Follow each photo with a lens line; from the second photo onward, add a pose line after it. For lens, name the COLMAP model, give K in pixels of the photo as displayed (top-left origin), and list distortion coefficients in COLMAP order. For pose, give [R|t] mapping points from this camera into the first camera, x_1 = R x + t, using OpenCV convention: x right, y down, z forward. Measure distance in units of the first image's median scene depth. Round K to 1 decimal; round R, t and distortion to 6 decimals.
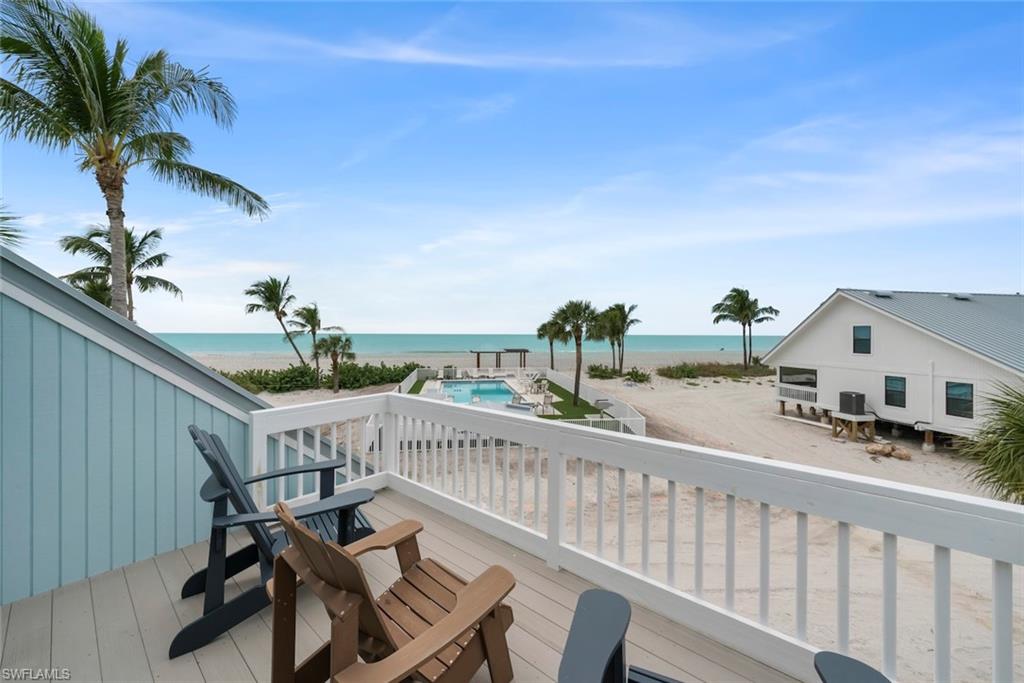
lens RADIAL K [[366.0, 0, 510.1], [0, 366.0, 334.3], [0, 0, 1]] dist [-0.000162, 0.000049]
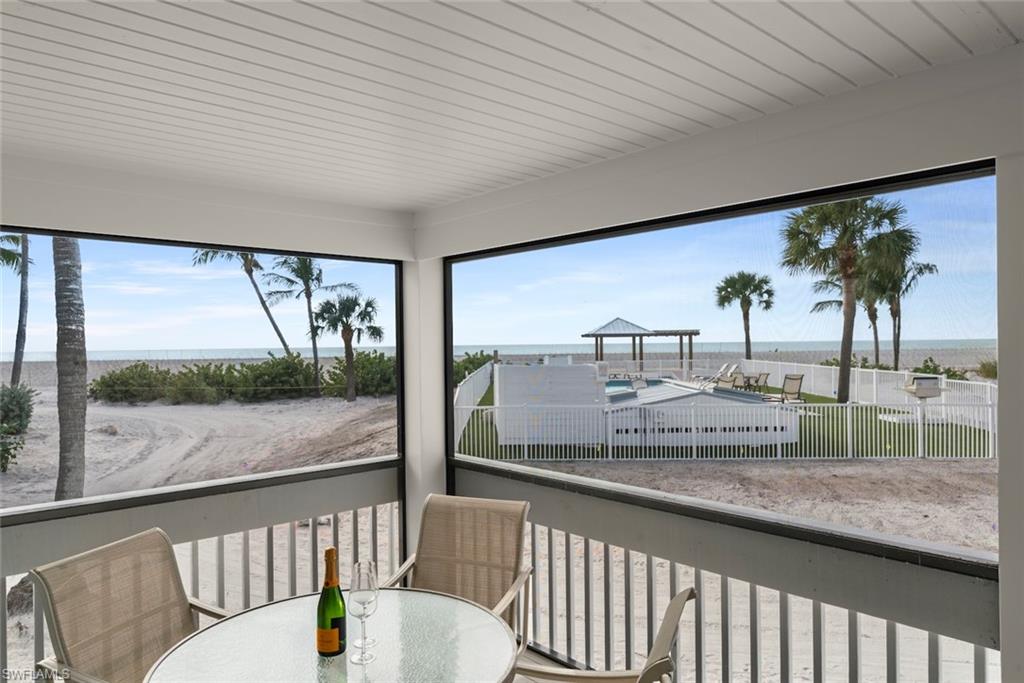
lens RADIAL K [[675.7, 0, 512.0], [0, 675.7, 341.5], [0, 0, 1]] dist [0.001656, 0.002313]
pose [[0.987590, -0.017670, -0.156058, -0.076544], [0.016960, 0.999839, -0.005882, 0.077157], [0.156137, 0.003163, 0.987730, 0.042852]]
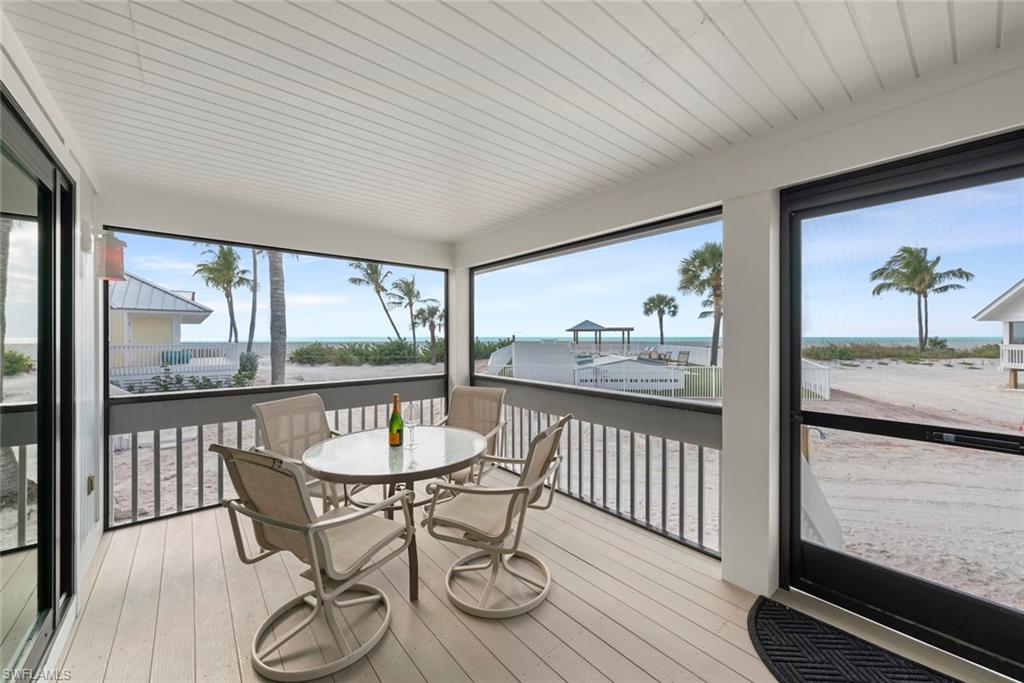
lens RADIAL K [[388.6, 0, 515.8], [0, 388.6, 334.9], [0, 0, 1]] dist [-0.000003, -0.000084]
pose [[0.982222, -0.006153, -0.187620, -0.067431], [0.004783, 0.999959, -0.007753, 0.084755], [0.187660, 0.006718, 0.982211, 0.034216]]
